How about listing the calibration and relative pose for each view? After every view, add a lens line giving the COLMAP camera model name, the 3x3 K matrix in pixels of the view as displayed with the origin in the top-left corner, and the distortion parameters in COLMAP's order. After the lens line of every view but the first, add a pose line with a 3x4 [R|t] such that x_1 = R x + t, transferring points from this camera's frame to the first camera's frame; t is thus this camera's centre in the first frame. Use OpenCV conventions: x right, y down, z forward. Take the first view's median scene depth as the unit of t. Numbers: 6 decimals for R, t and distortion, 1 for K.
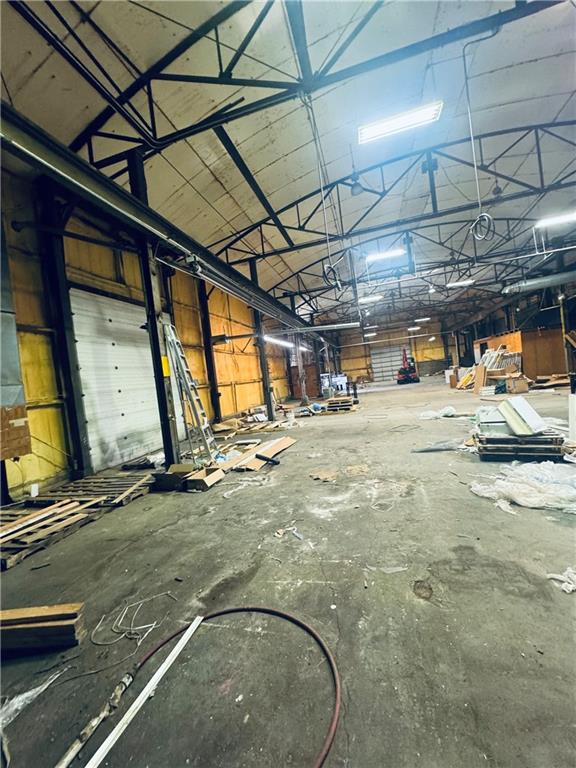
lens RADIAL K [[306.4, 0, 289.7], [0, 306.4, 379.5], [0, 0, 1]] dist [-0.002975, 0.000017]
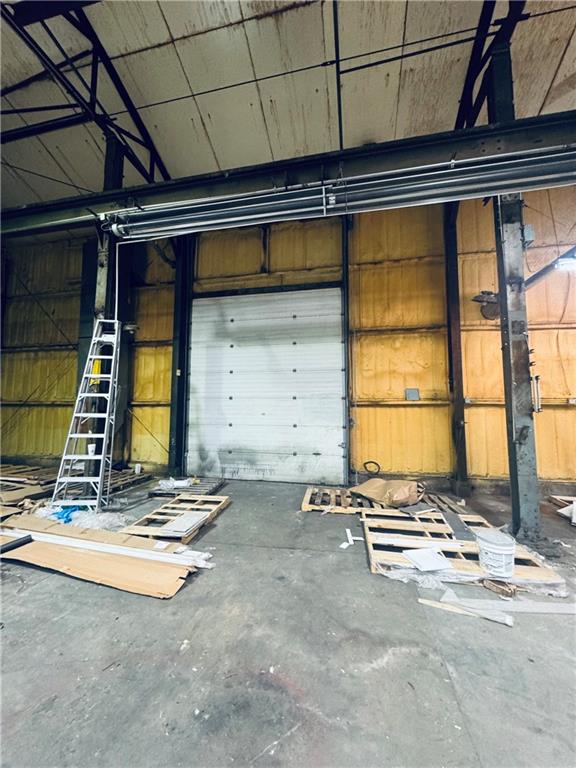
lens RADIAL K [[306.4, 0, 294.1], [0, 306.4, 380.6], [0, 0, 1]] dist [-0.002975, 0.000017]
pose [[0.039391, 0.023473, -0.998948, 0.370040], [-0.014506, 0.999632, 0.022918, -0.038719], [0.999119, 0.013588, 0.039717, 1.237834]]
